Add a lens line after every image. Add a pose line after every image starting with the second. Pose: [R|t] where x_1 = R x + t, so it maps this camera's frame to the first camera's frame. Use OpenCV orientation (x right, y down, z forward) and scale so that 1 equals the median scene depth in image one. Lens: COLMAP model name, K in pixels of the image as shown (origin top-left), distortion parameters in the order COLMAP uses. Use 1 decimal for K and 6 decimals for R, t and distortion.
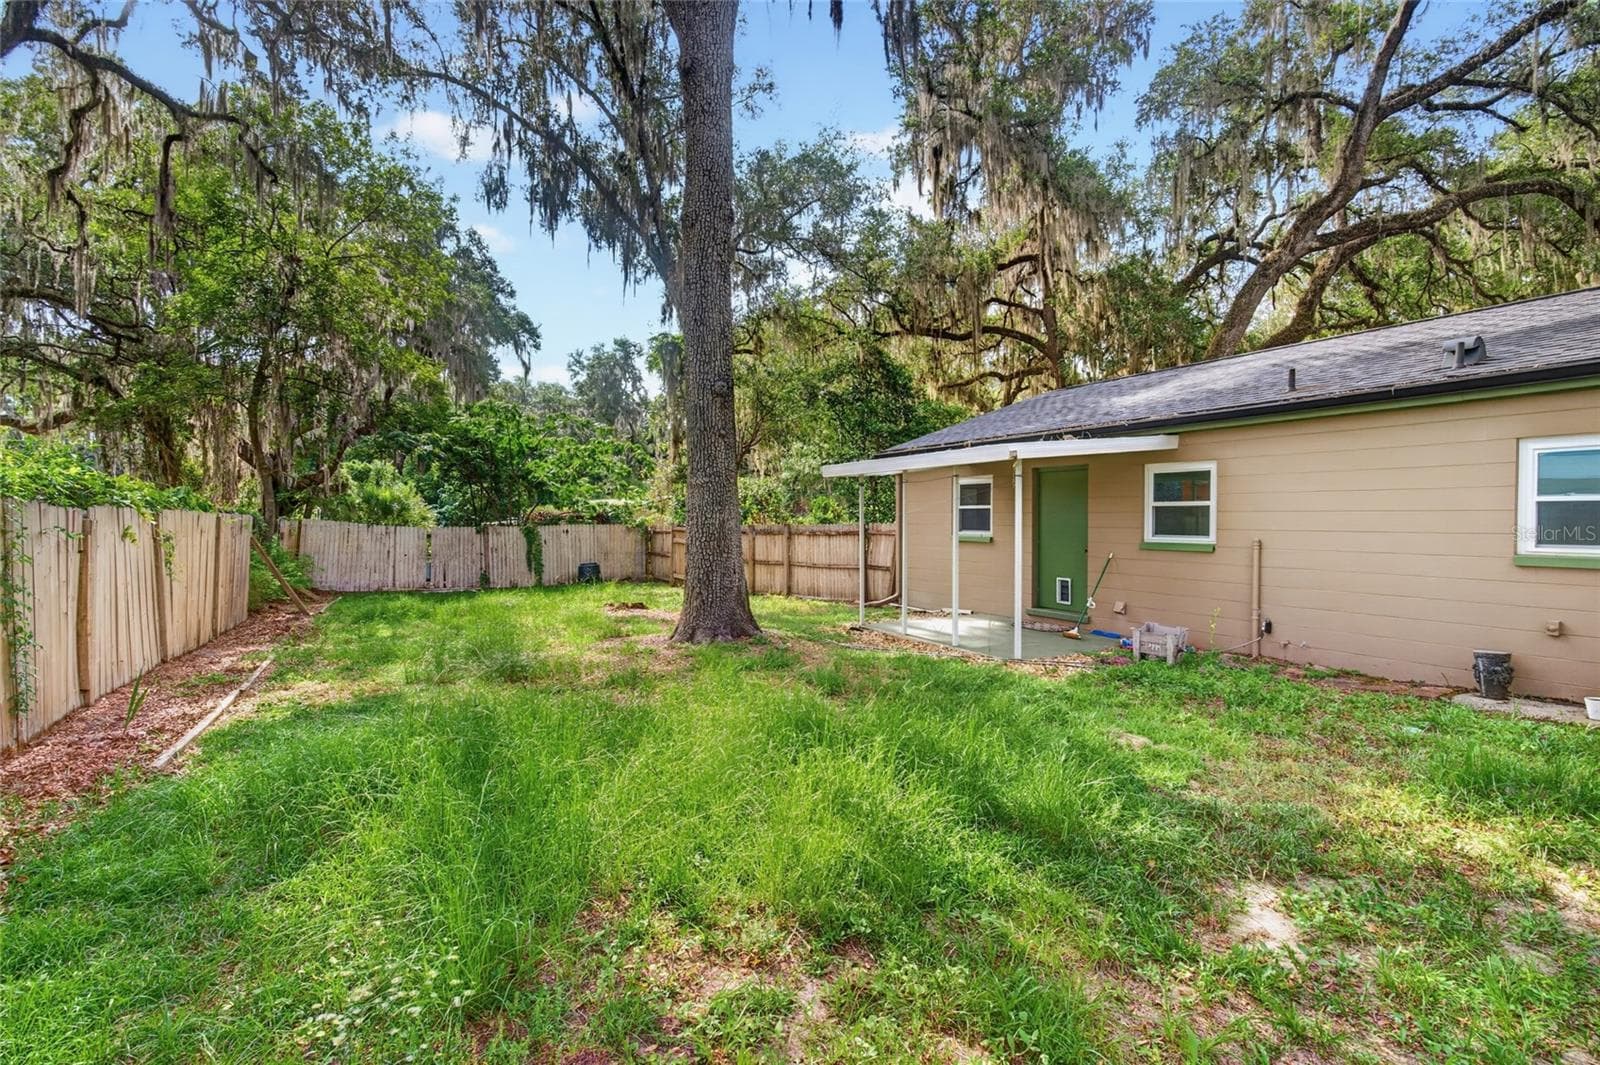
lens RADIAL K [[694.1, 0, 800.0], [0, 694.1, 532.5], [0, 0, 1]] dist [-0.000064, -0.000087]
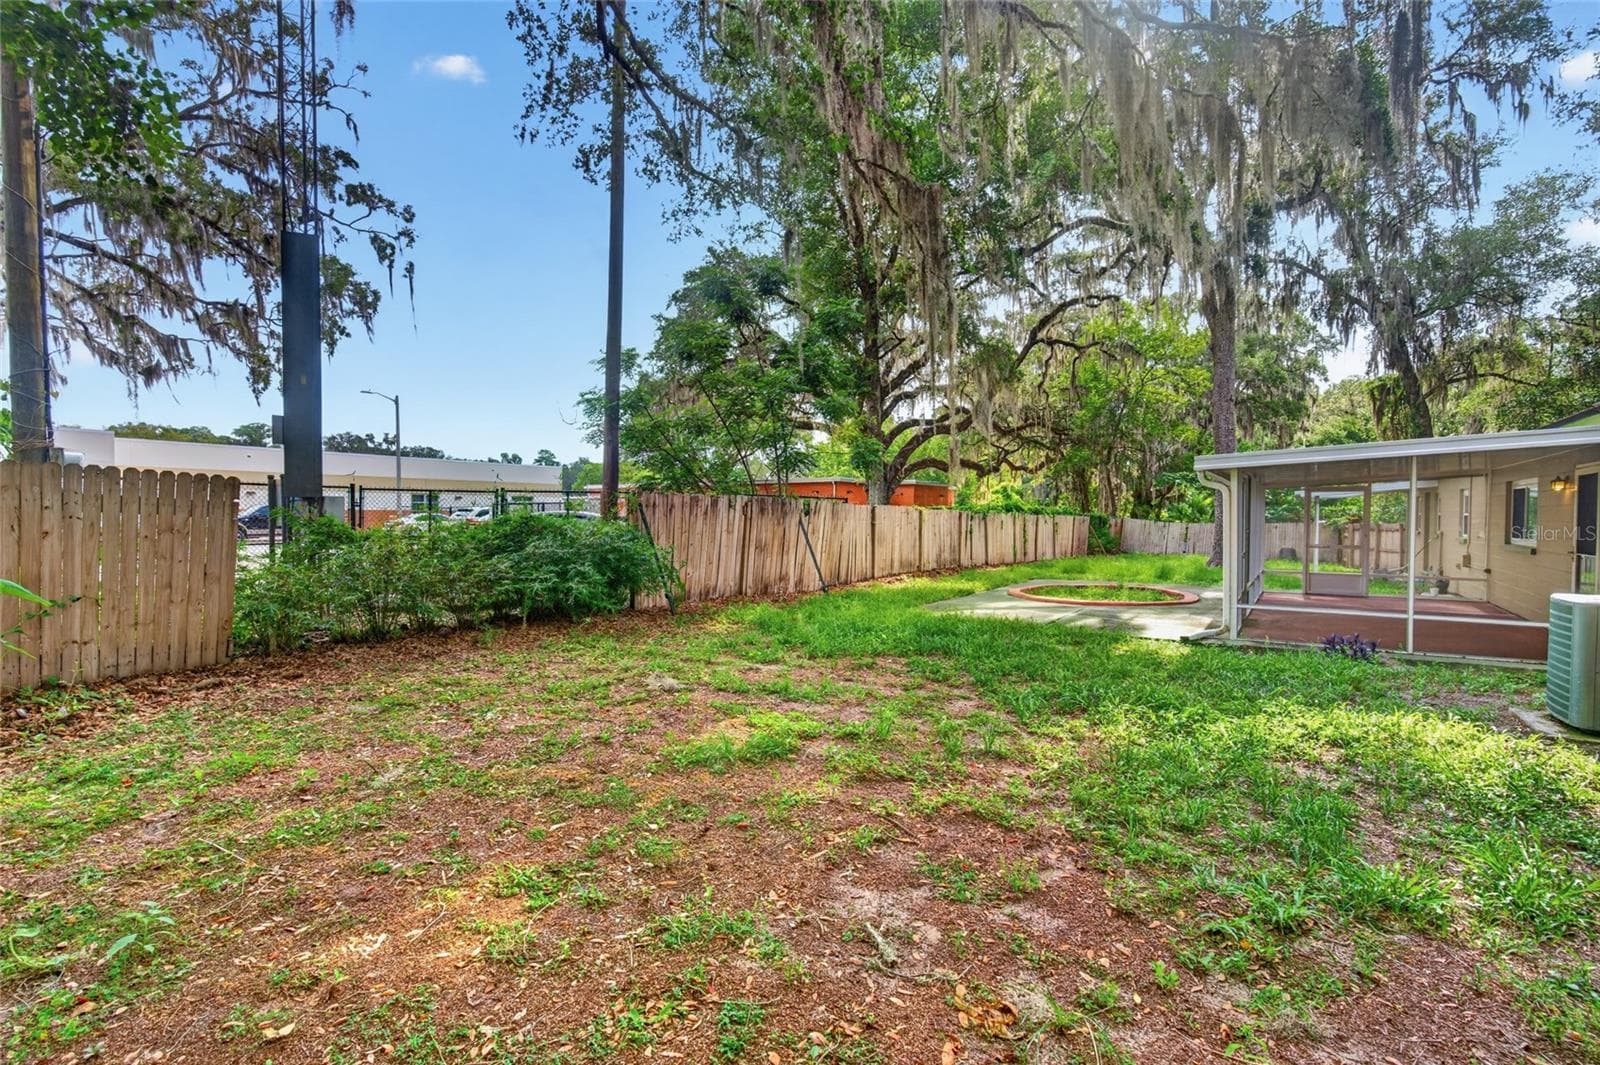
lens RADIAL K [[721.4, 0, 808.4], [0, 721.4, 524.0], [0, 0, 1]] dist [-0.000022, 0.000054]
pose [[0.422688, 0.021466, -0.906021, 0.603936], [-0.034712, 0.999369, 0.007483, 0.009186], [0.905610, 0.028287, 0.423167, -0.543239]]
